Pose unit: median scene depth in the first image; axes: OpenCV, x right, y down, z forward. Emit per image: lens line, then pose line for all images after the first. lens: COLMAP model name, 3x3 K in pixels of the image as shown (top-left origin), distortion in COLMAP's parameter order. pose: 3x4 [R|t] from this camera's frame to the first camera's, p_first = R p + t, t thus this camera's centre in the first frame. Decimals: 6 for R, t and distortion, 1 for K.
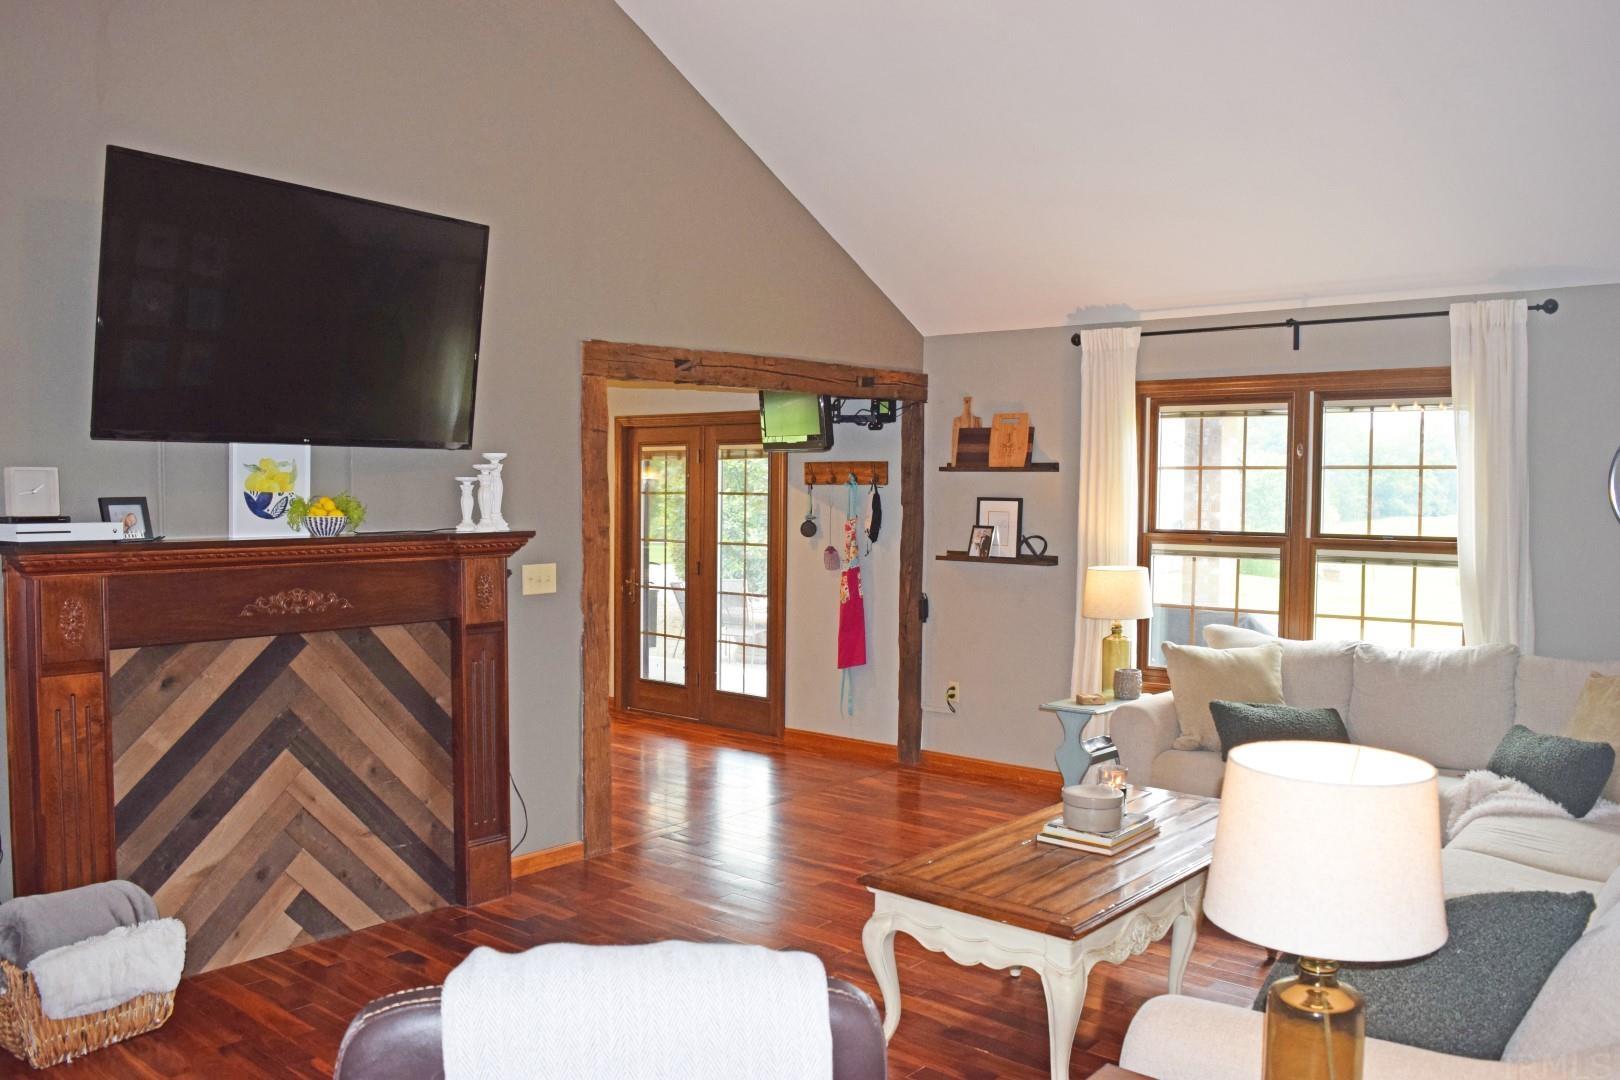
lens RADIAL K [[1290.5, 0, 810.0], [0, 1290.5, 540.0], [0, 0, 1]] dist [-0.067915, -0.001434]
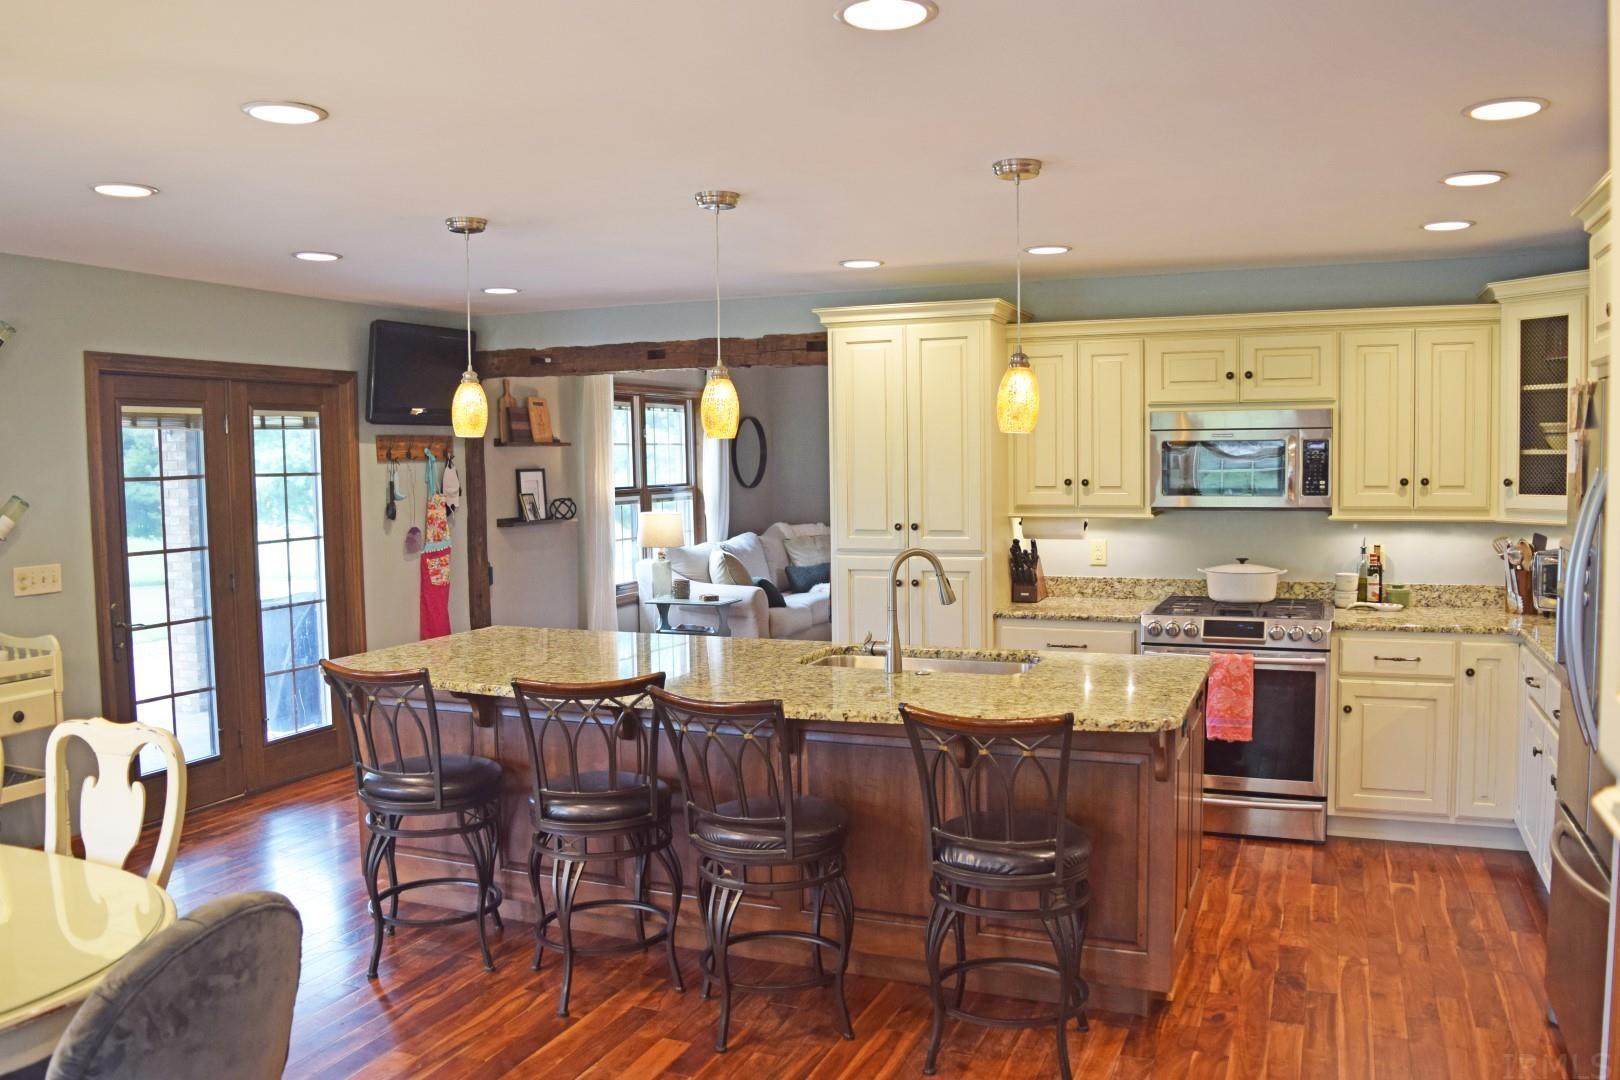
lens RADIAL K [[1290.5, 0, 810.0], [0, 1290.5, 540.0], [0, 0, 1]] dist [-0.067915, -0.001434]
pose [[-0.307759, -0.066980, 0.949104, -1.000731], [0.046456, 0.995272, 0.085302, -0.054037], [-0.950330, 0.070344, -0.303192, 1.068929]]
